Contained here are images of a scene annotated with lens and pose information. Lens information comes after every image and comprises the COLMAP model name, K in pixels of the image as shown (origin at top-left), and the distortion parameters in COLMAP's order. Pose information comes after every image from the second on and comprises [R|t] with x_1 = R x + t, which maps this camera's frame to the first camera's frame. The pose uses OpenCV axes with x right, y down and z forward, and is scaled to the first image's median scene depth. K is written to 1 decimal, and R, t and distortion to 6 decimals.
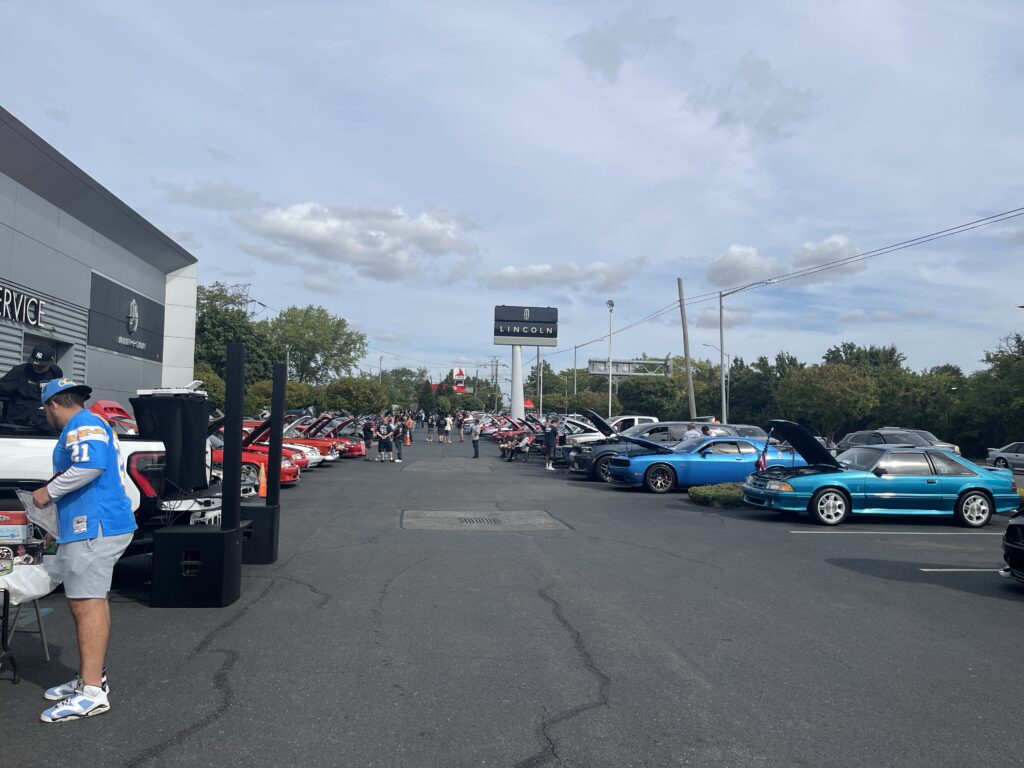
lens RADIAL K [[742.4, 0, 508.6], [0, 742.4, 402.8], [0, 0, 1]] dist [0.023028, -0.039860]
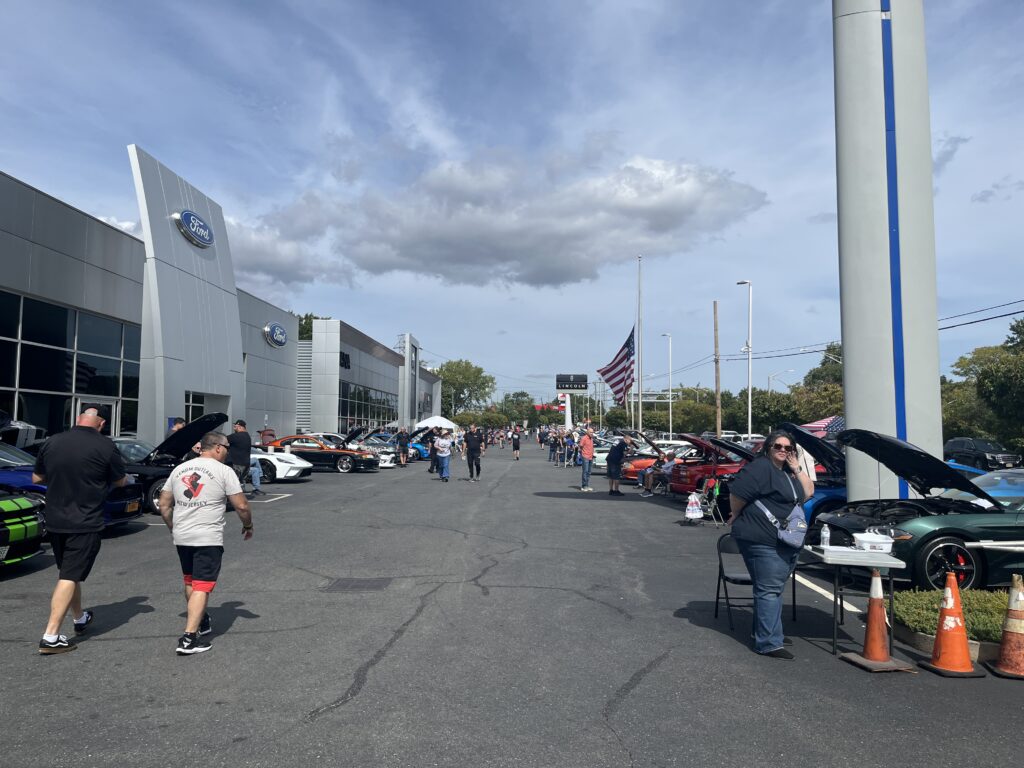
lens RADIAL K [[742.4, 0, 513.7], [0, 742.4, 383.8], [0, 0, 1]] dist [0.023028, -0.039860]
pose [[0.986100, -0.019292, -0.165030, 0.125081], [0.012597, 0.999058, -0.041517, -0.013031], [0.165675, 0.038861, 0.985414, -0.639239]]
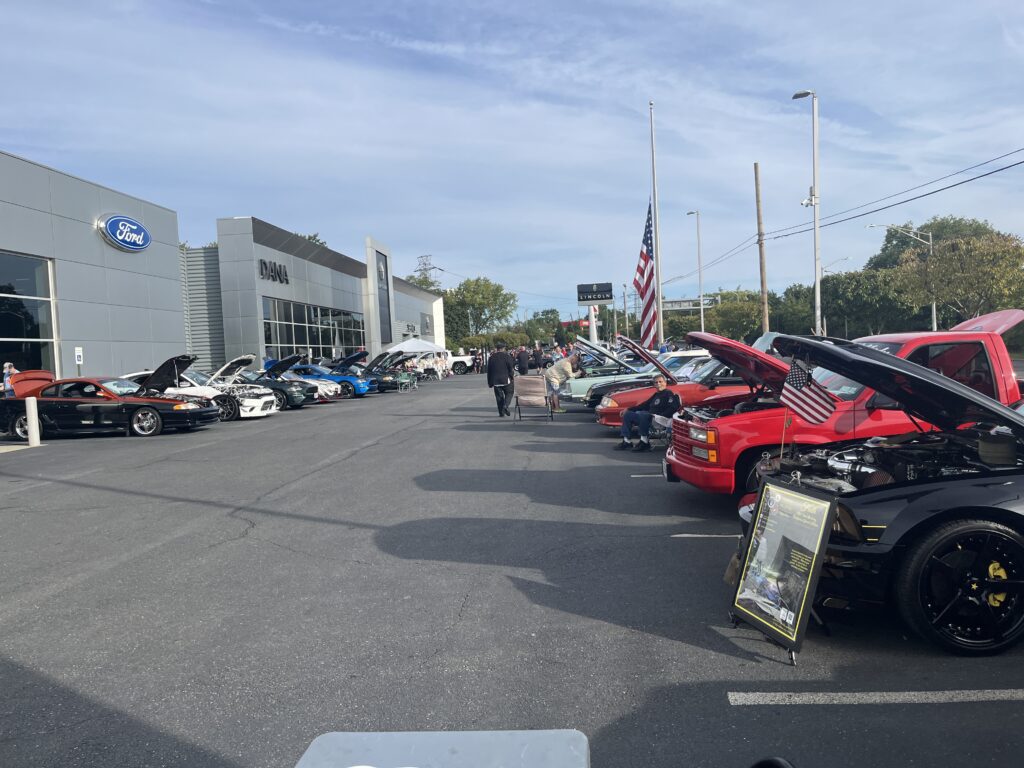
lens RADIAL K [[742.4, 0, 511.8], [0, 742.4, 386.2], [0, 0, 1]] dist [0.023028, -0.039860]
pose [[0.973382, -0.058187, -0.221678, 0.134047], [0.074475, 0.995047, 0.065834, -0.008389], [0.216750, -0.080591, 0.972895, -0.524394]]
